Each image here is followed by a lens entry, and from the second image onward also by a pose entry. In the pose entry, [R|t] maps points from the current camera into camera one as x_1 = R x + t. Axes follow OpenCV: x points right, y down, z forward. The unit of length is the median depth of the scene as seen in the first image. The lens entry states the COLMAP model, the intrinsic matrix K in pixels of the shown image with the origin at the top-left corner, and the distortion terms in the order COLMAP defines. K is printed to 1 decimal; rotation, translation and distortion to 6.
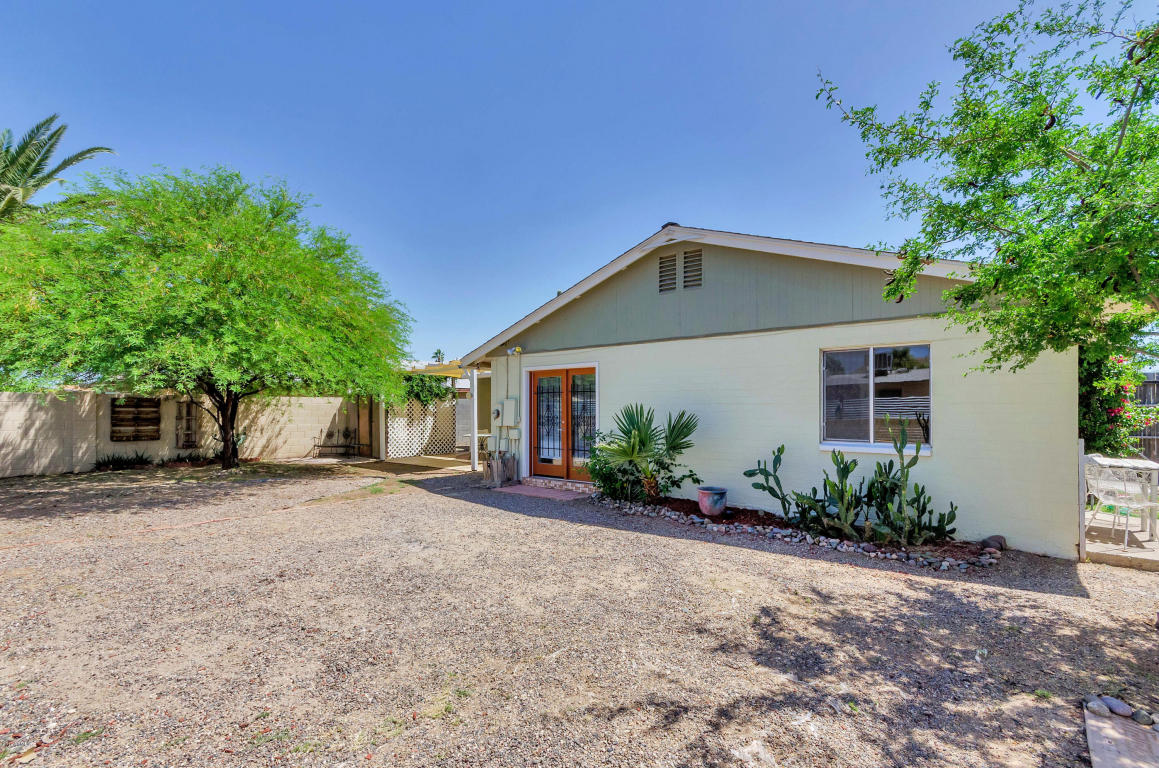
lens RADIAL K [[535.0, 0, 580.8], [0, 535.0, 388.8], [0, 0, 1]] dist [-0.000851, -0.000364]
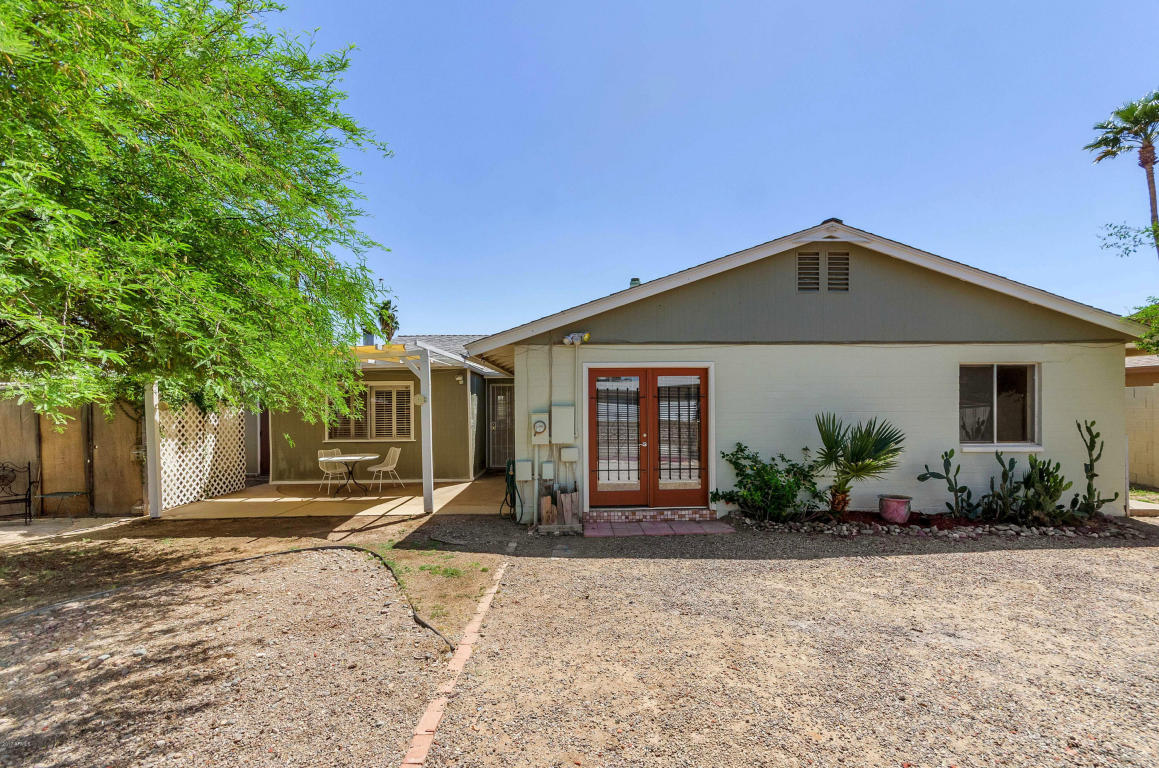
lens RADIAL K [[535.0, 0, 579.5], [0, 535.0, 394.1], [0, 0, 1]] dist [-0.000851, -0.000364]
pose [[0.744711, 0.010618, 0.667302, -0.773139], [-0.015553, 0.999878, 0.001447, 0.002466], [-0.667205, -0.011456, 0.744786, 0.584271]]
